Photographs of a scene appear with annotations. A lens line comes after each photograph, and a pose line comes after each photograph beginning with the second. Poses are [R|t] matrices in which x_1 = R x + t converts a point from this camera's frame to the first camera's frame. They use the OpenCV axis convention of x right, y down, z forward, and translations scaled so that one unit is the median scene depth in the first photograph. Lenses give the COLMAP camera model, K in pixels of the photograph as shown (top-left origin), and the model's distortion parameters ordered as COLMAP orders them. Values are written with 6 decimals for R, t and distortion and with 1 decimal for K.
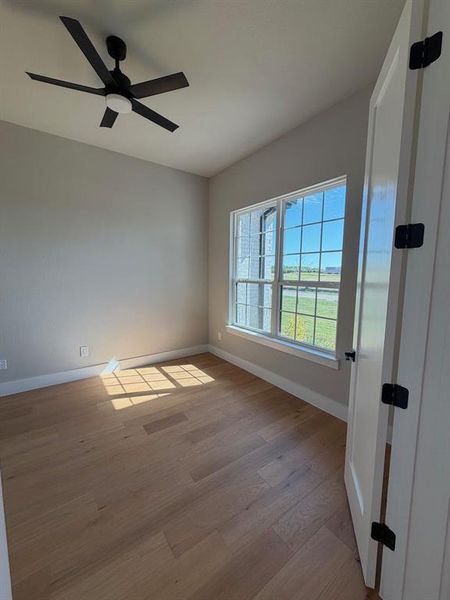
lens RADIAL K [[244.0, 0, 226.1], [0, 244.0, 300.3], [0, 0, 1]] dist [0.006135, -0.001049]
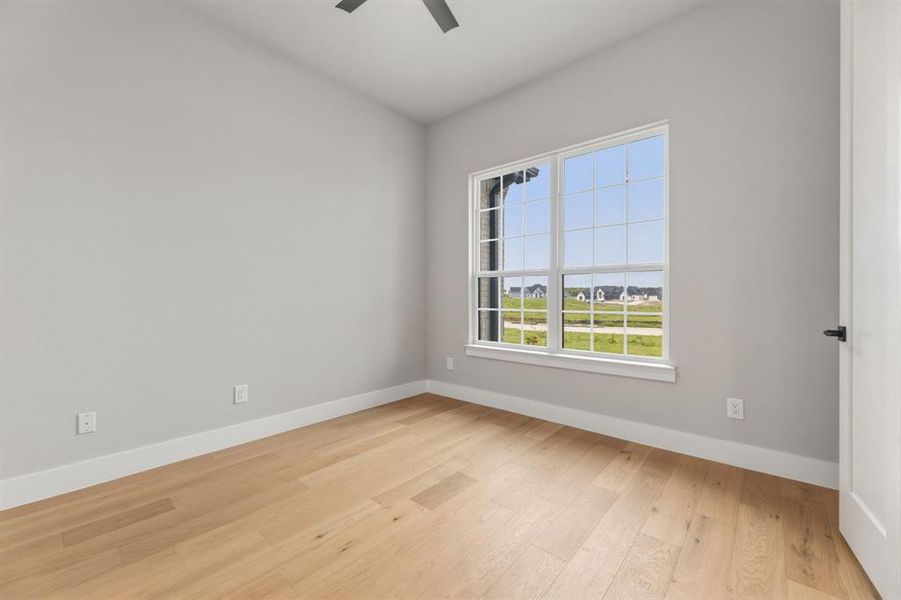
lens RADIAL K [[370.9, 0, 444.2], [0, 370.9, 303.4], [0, 0, 1]] dist [0.000594, -0.000874]
pose [[0.972851, -0.009665, 0.231232, -0.449537], [0.032759, 0.994818, -0.096246, 0.142067], [-0.229104, 0.101208, 0.968126, 0.095855]]
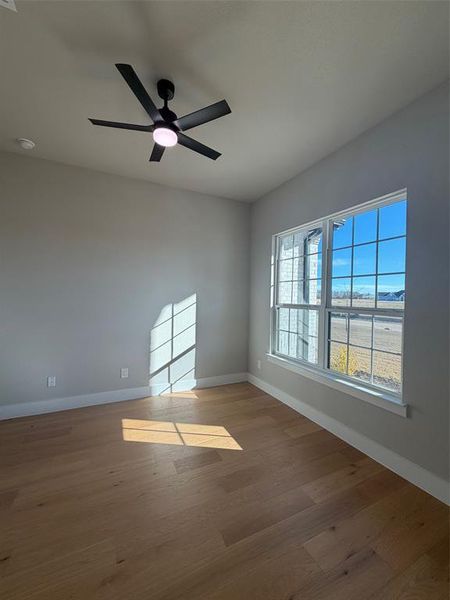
lens RADIAL K [[244.0, 0, 224.9], [0, 244.0, 298.6], [0, 0, 1]] dist [0.006135, -0.001049]
pose [[0.984904, 0.010075, -0.172811, 0.003452], [-0.028398, 0.994183, -0.103889, -0.006490], [0.170759, 0.107228, 0.979461, 0.063662]]
